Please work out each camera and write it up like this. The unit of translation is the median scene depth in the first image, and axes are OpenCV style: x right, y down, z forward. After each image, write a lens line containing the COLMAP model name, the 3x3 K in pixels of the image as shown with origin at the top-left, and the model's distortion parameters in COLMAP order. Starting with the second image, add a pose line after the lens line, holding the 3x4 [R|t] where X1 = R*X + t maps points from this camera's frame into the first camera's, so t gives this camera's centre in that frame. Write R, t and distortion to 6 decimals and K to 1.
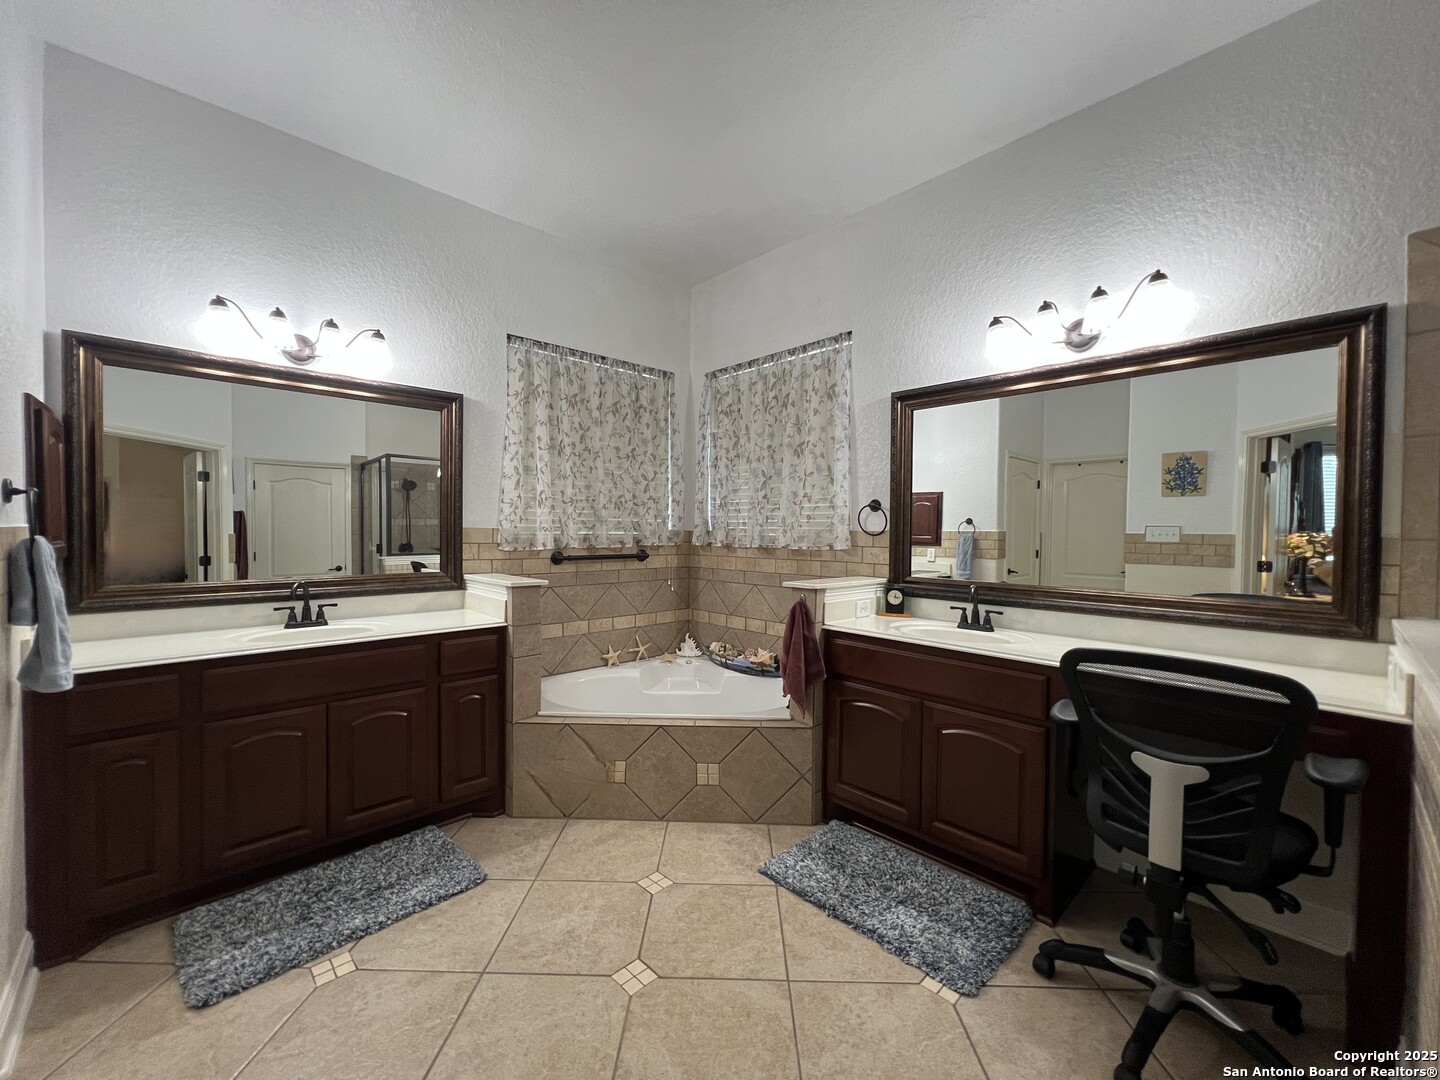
lens RADIAL K [[579.1, 0, 720.5], [0, 579.1, 536.6], [0, 0, 1]] dist [-0.004277, 0.000905]
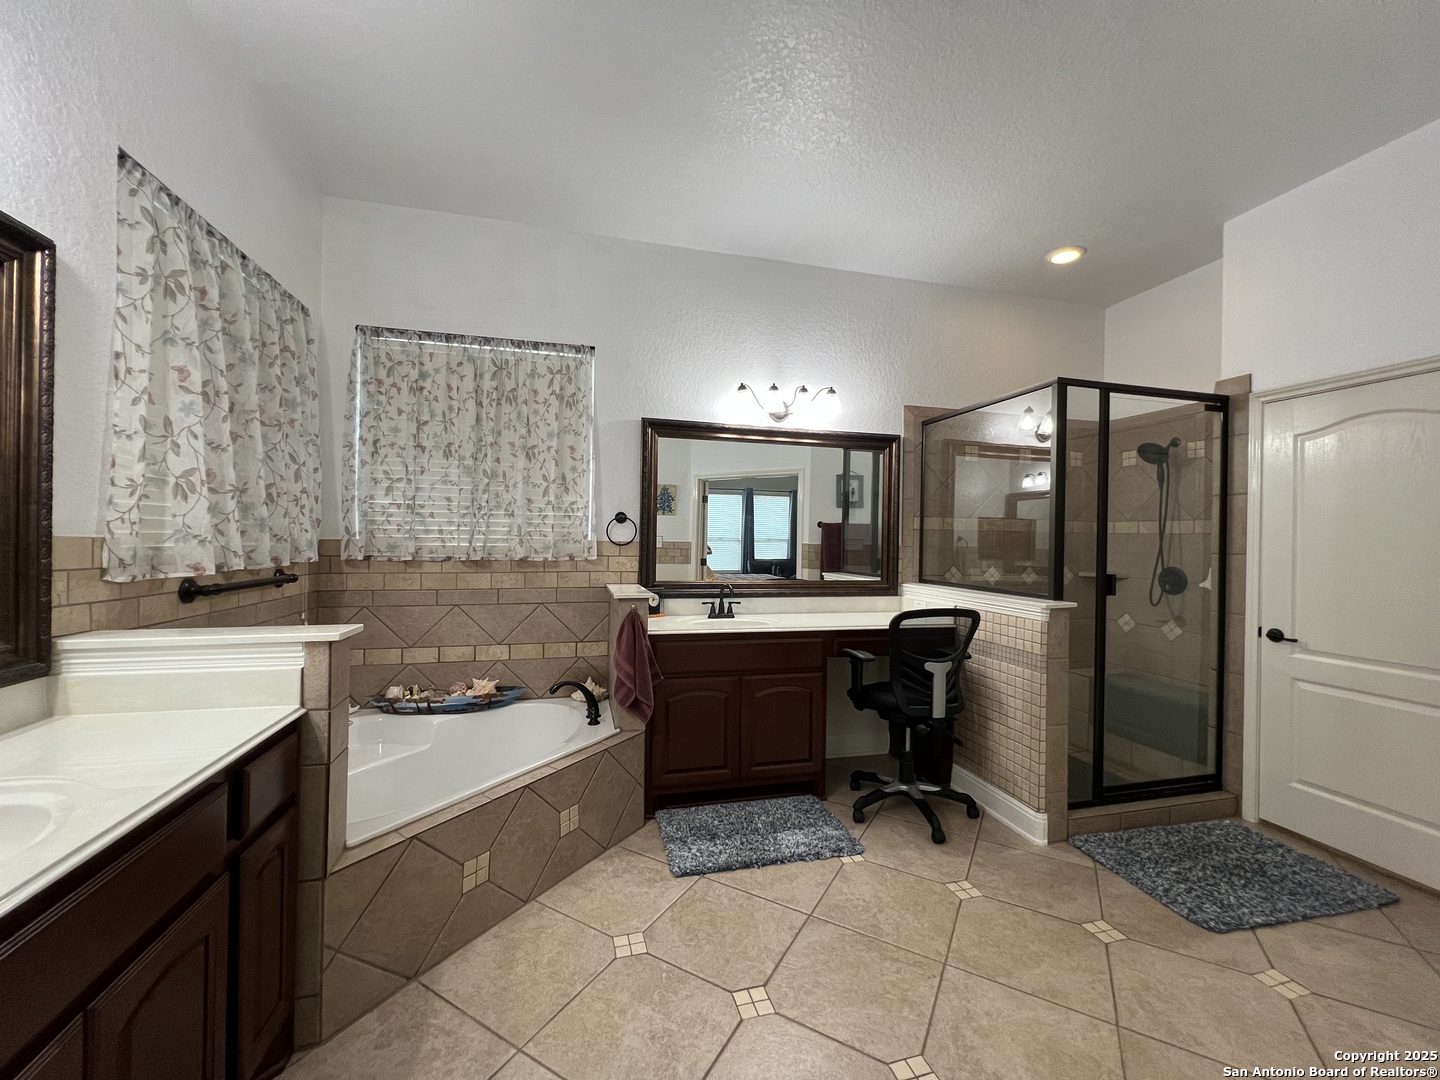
lens RADIAL K [[574.5, 0, 715.4], [0, 574.5, 539.0], [0, 0, 1]] dist [0.000876, -0.000372]
pose [[0.484796, 0.000466, 0.874627, -0.668354], [0.002176, 0.999996, -0.001739, -0.013533], [-0.874625, 0.002746, 0.484793, 0.378175]]
